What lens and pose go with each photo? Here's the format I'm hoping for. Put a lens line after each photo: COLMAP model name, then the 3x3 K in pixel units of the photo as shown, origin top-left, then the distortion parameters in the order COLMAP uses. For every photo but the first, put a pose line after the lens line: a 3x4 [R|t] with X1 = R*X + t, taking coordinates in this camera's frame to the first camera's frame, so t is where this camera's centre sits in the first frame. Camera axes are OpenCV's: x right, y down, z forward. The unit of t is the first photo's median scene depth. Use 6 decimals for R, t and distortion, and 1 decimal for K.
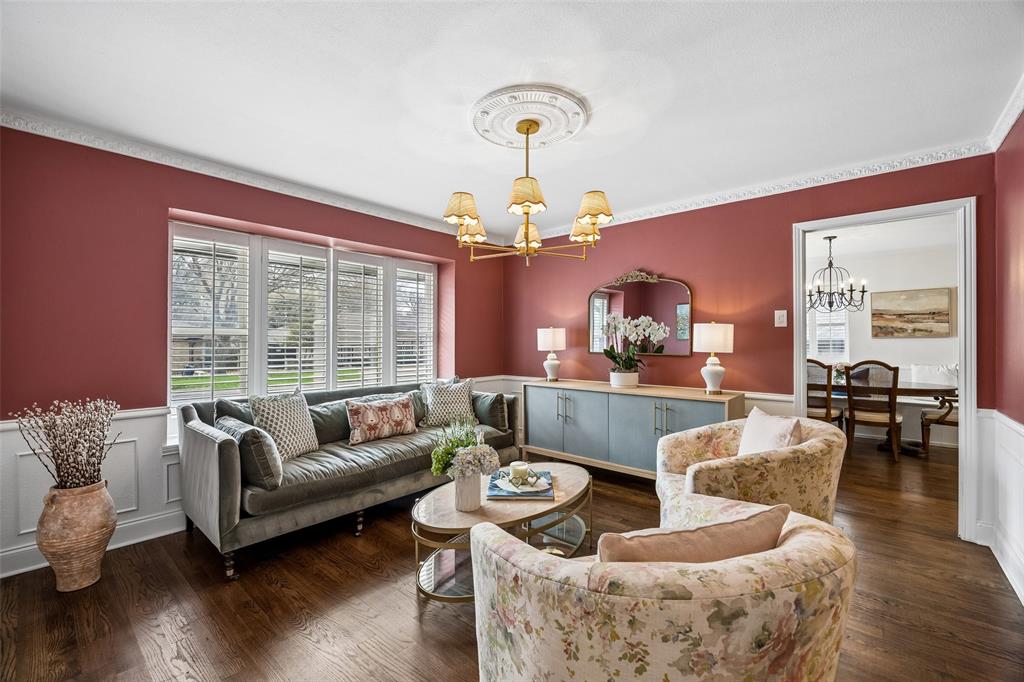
lens RADIAL K [[429.4, 0, 512.0], [0, 429.4, 341.0], [0, 0, 1]] dist [-0.009855, 0.000012]
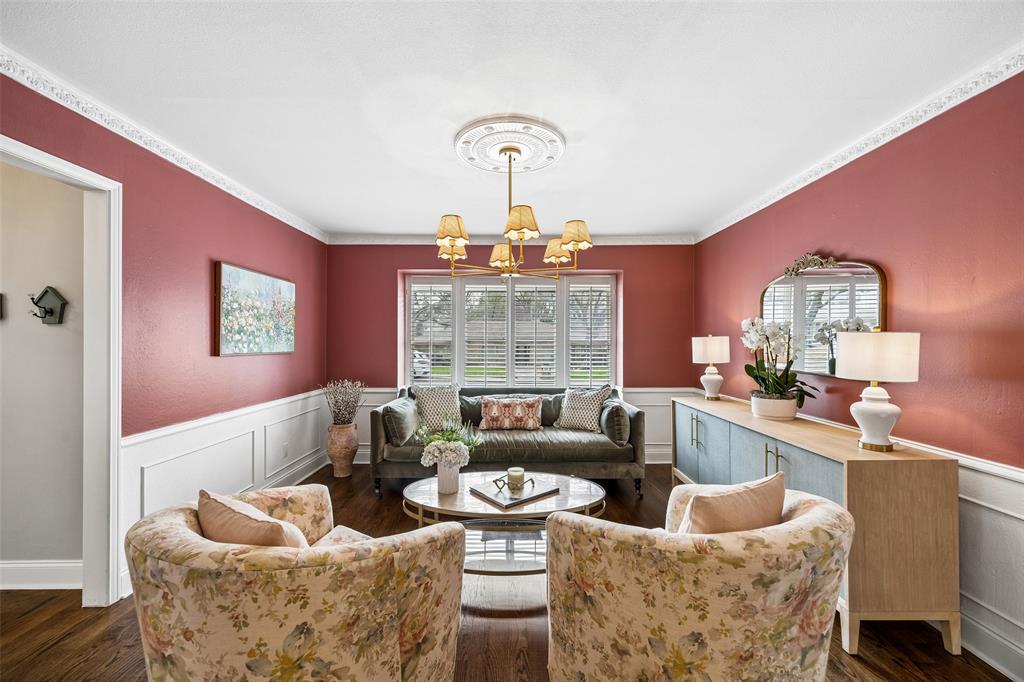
lens RADIAL K [[402.6, 0, 512.0], [0, 402.6, 341.0], [0, 0, 1]] dist [-0.000366, -0.000092]
pose [[0.653411, 0.000635, -0.757003, 0.572792], [-0.002661, 0.999995, -0.001458, -0.024950], [0.756999, 0.002967, 0.653409, 0.250835]]
